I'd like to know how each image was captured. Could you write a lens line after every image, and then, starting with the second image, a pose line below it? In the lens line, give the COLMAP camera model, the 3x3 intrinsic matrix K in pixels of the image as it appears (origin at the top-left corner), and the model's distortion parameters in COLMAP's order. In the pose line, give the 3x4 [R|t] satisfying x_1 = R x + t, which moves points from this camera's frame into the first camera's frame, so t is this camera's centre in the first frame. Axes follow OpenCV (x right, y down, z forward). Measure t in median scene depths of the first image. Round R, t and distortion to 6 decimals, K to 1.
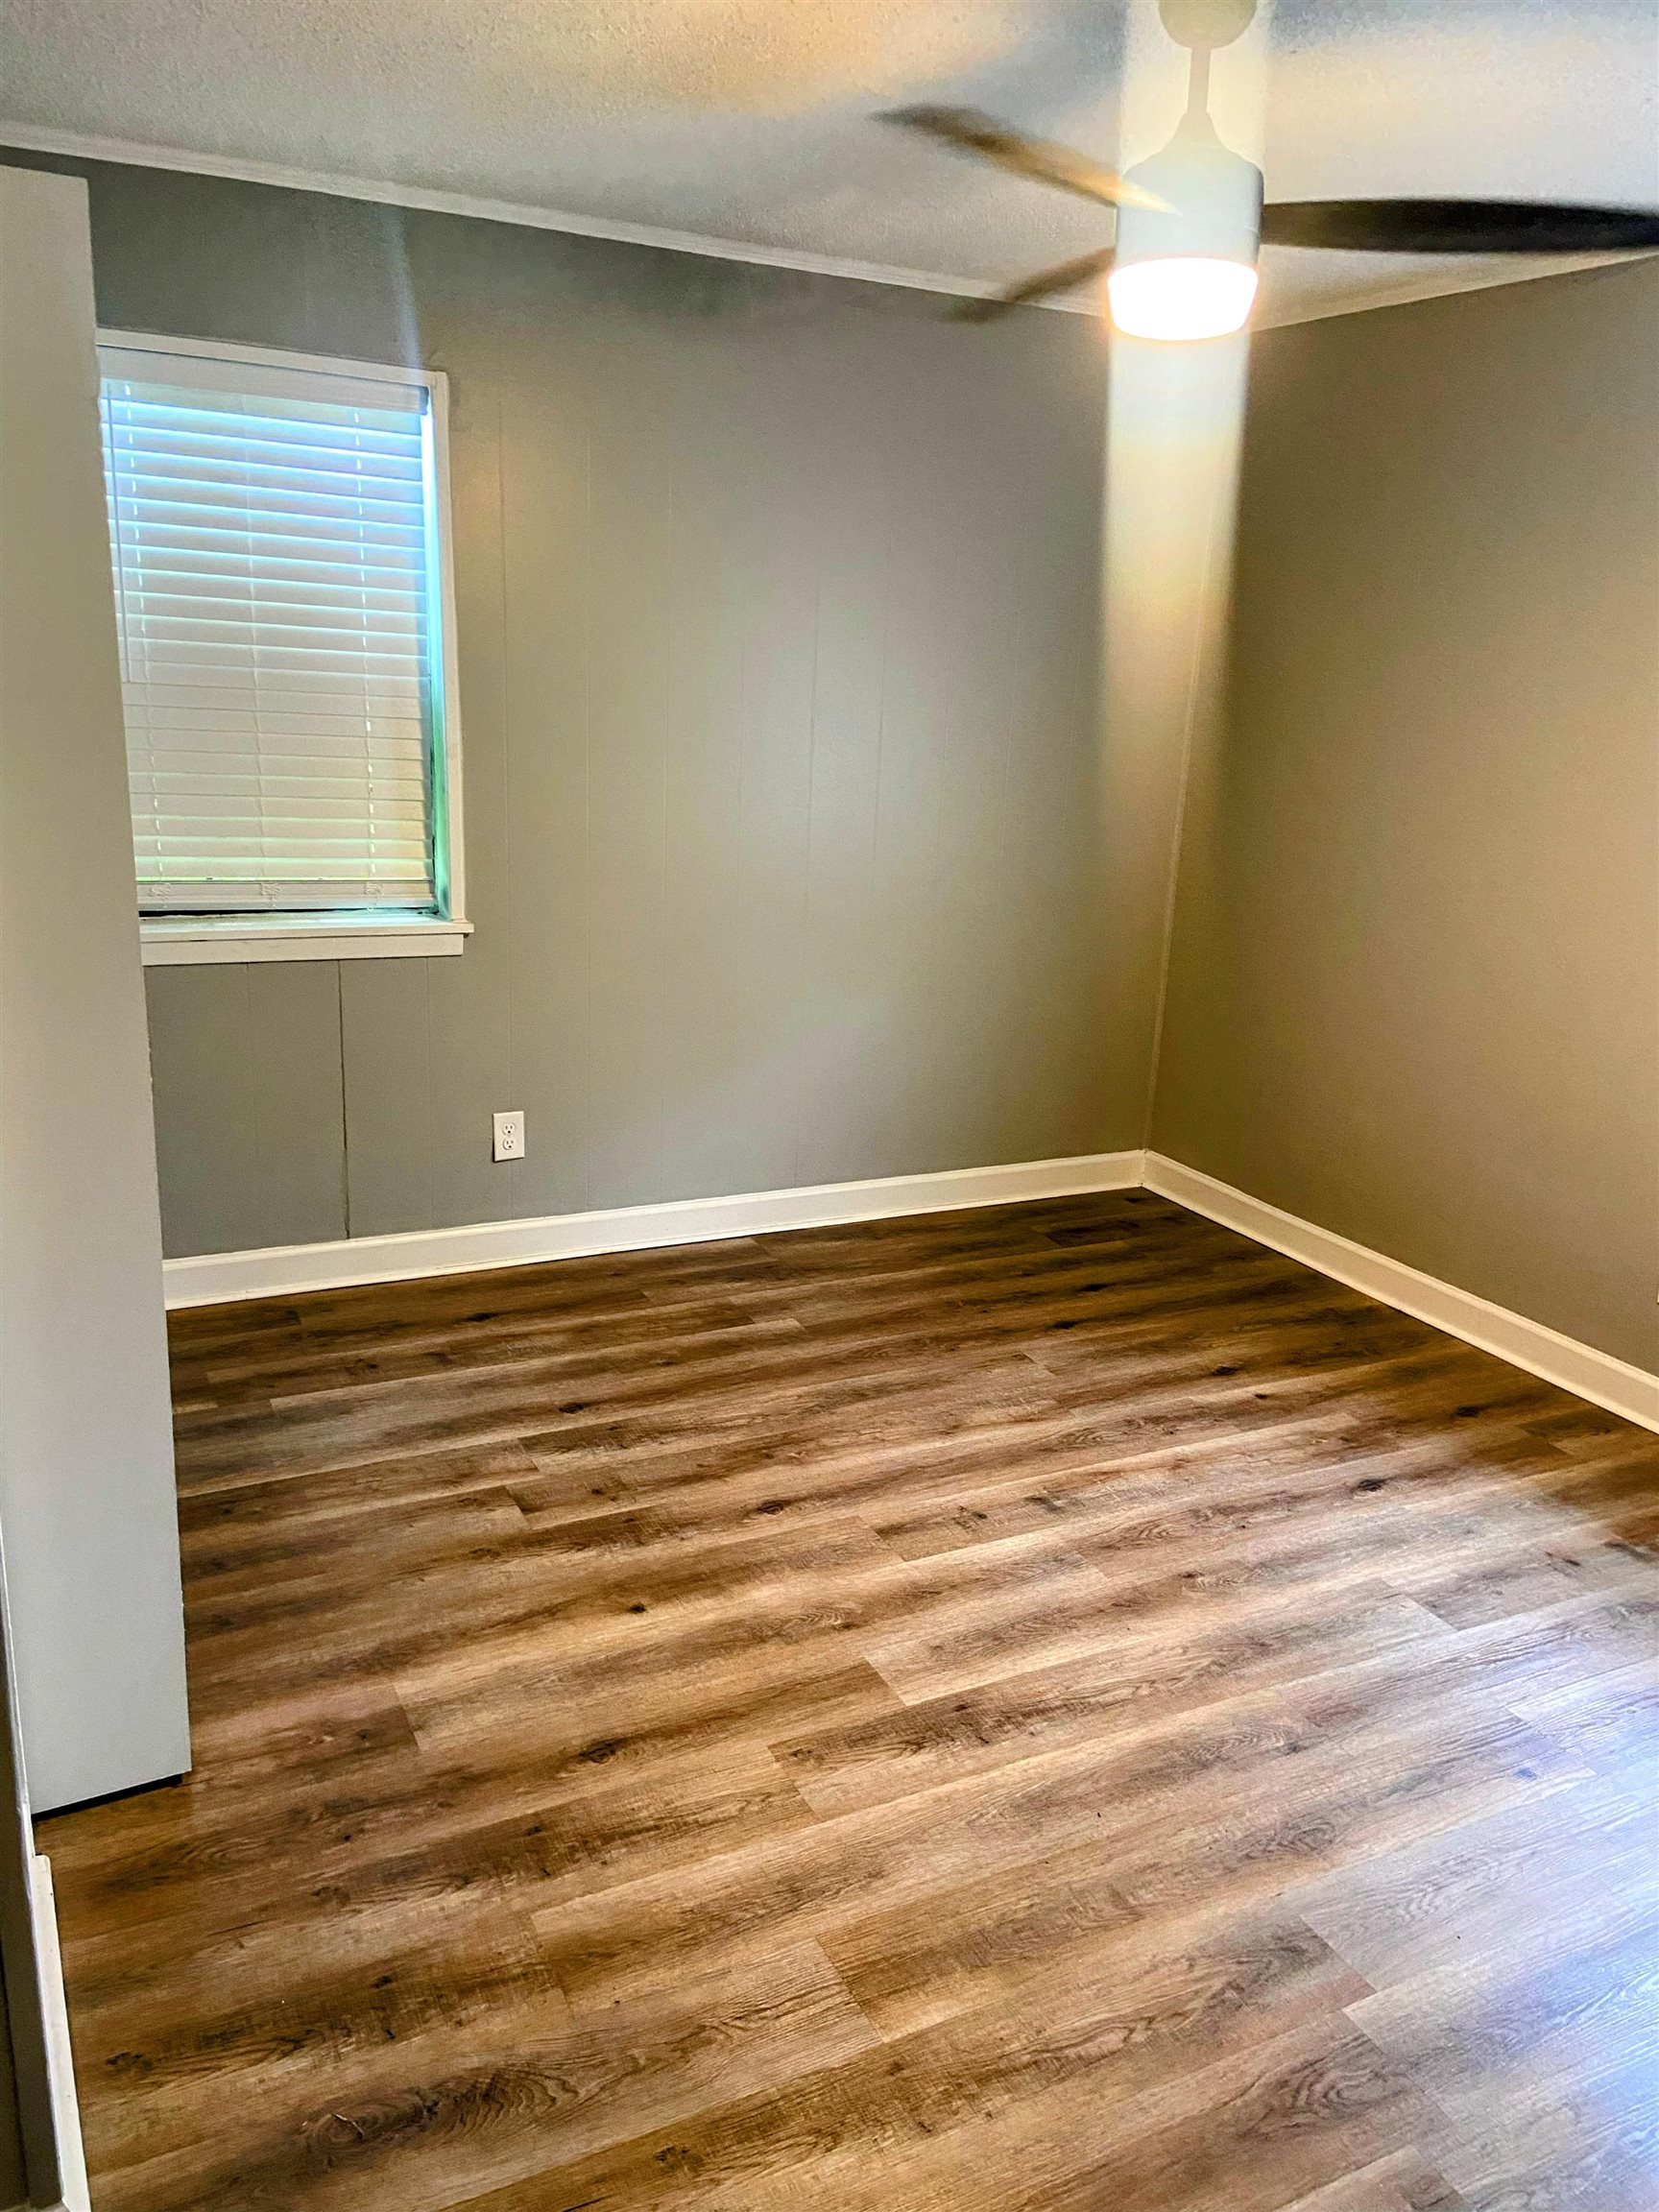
lens RADIAL K [[1664.4, 0, 841.2], [0, 1664.4, 1095.0], [0, 0, 1]] dist [0.114348, -0.138859]
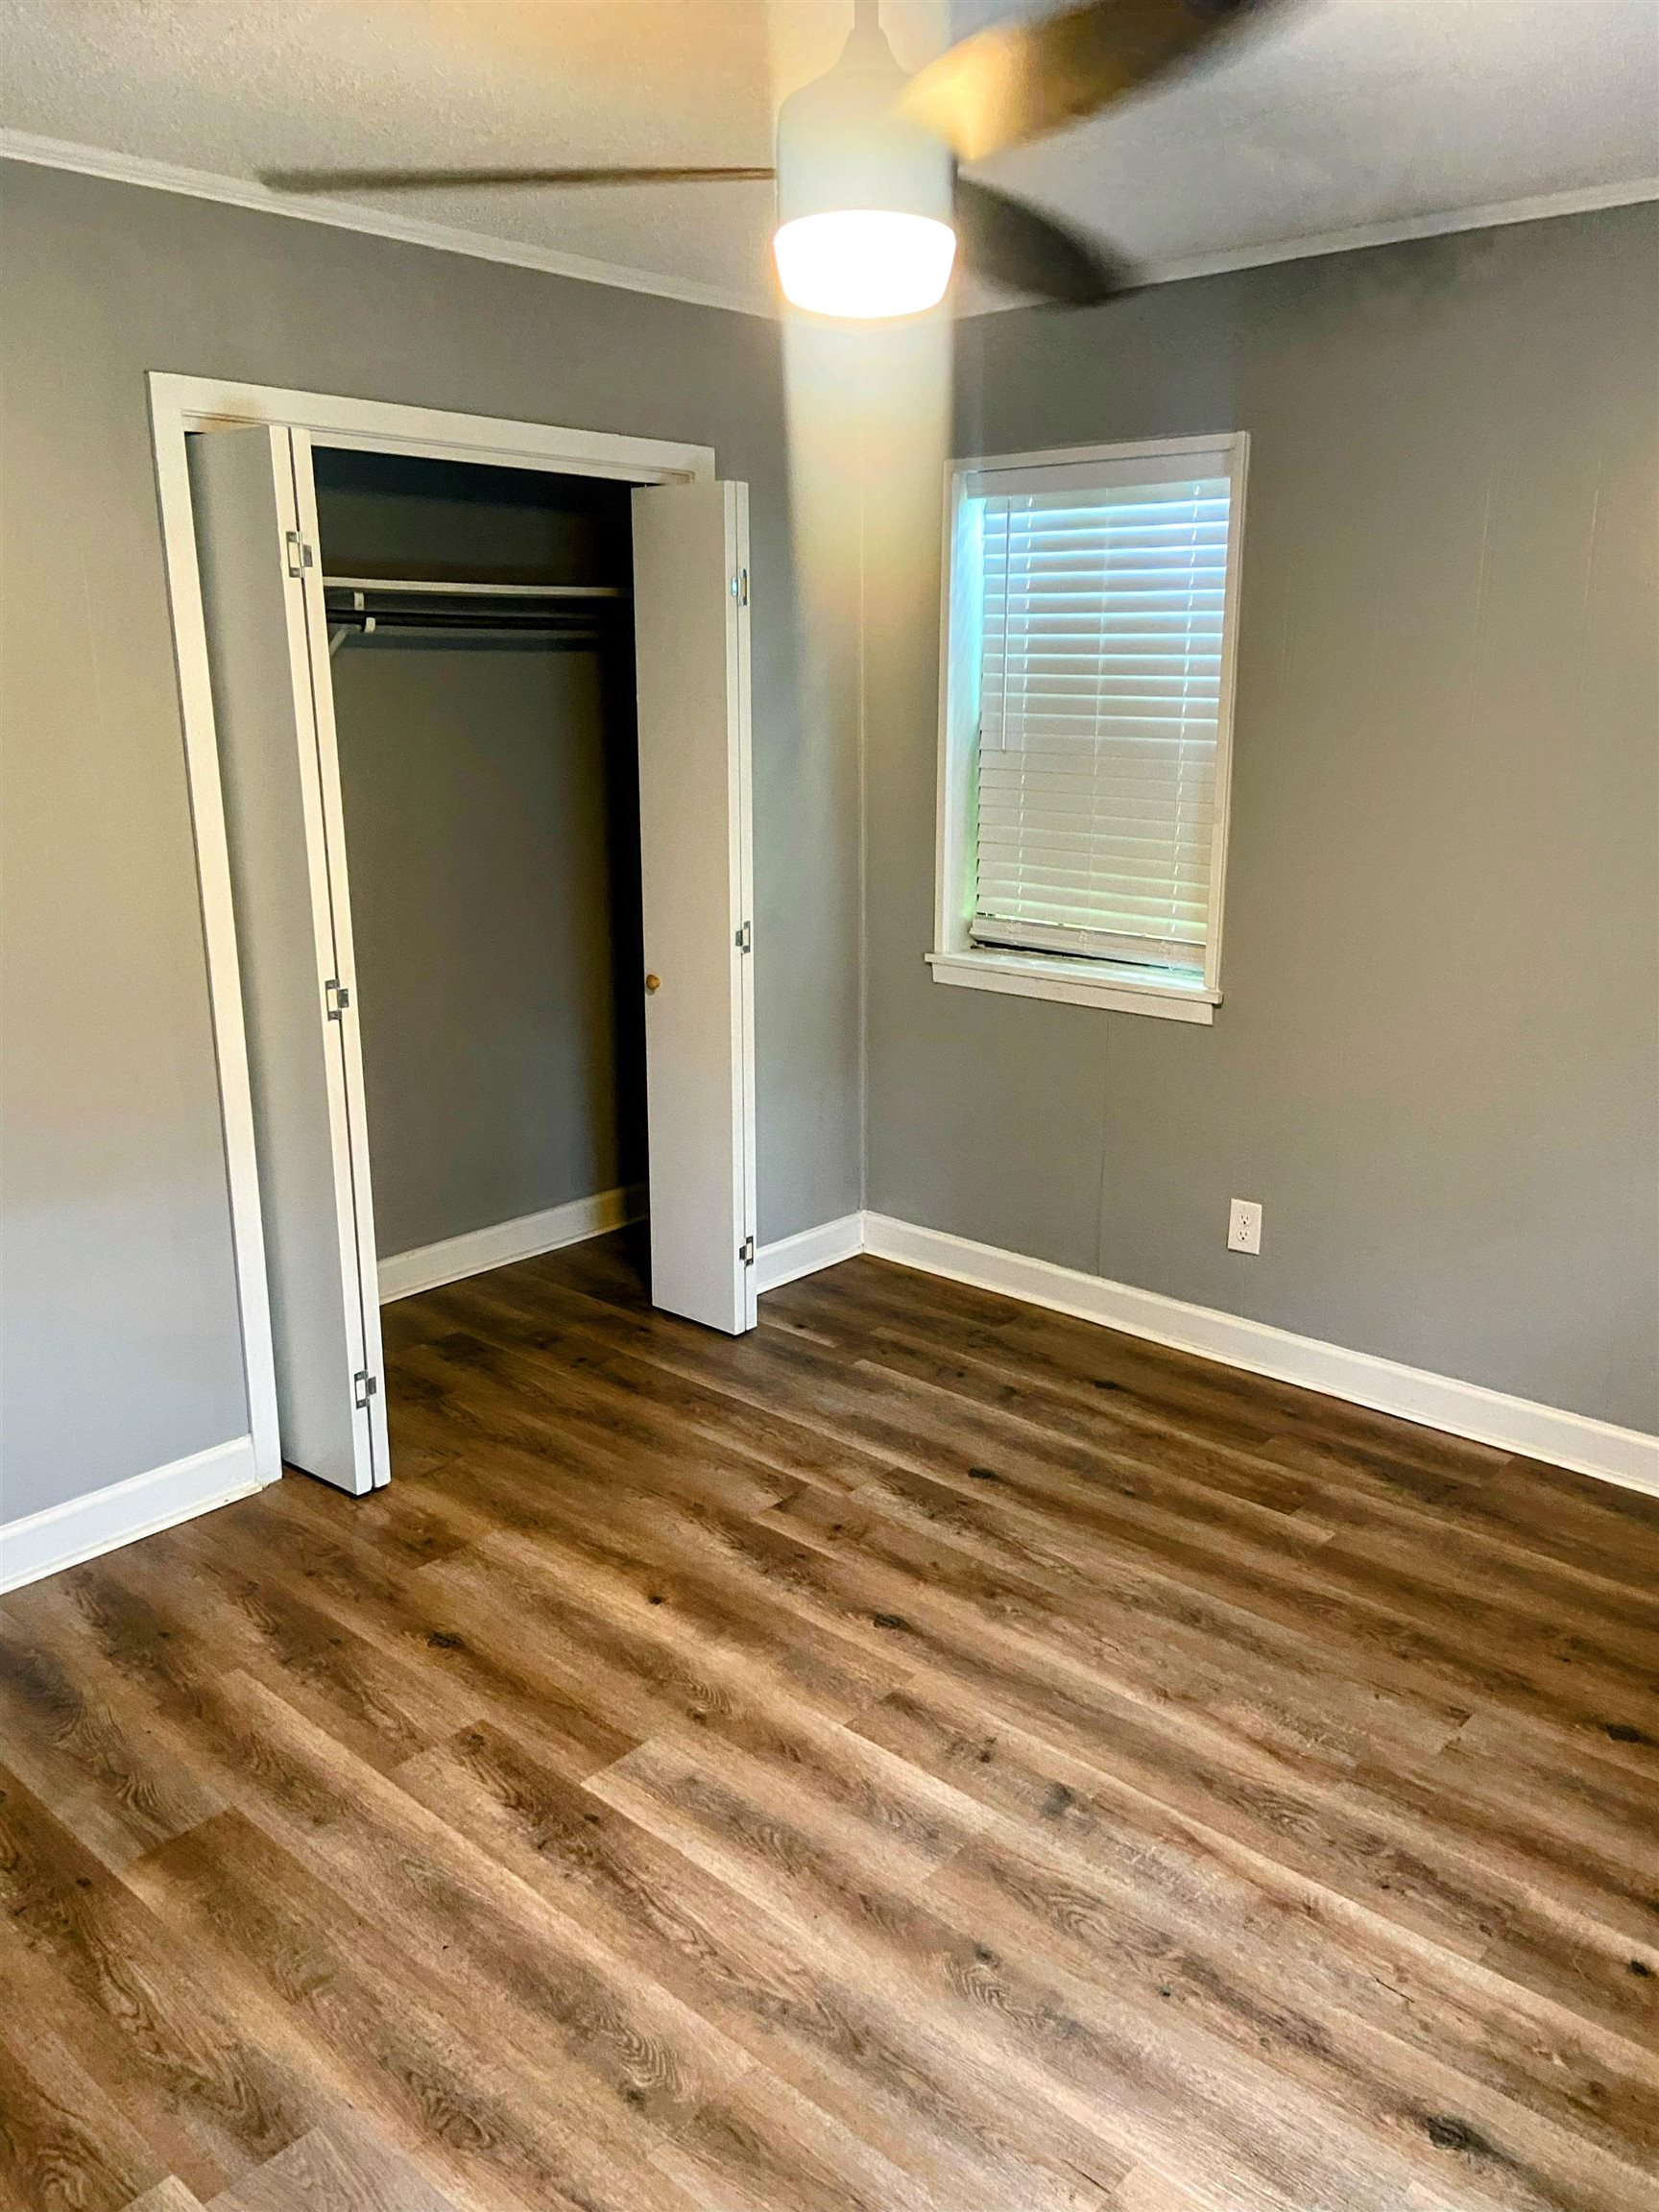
lens RADIAL K [[1664.4, 0, 843.3], [0, 1664.4, 1073.4], [0, 0, 1]] dist [0.114348, -0.138859]
pose [[0.358212, 0.178928, -0.916335, 0.779007], [-0.222898, 0.969473, 0.102170, -0.144159], [0.906643, 0.167651, 0.387159, 0.586733]]
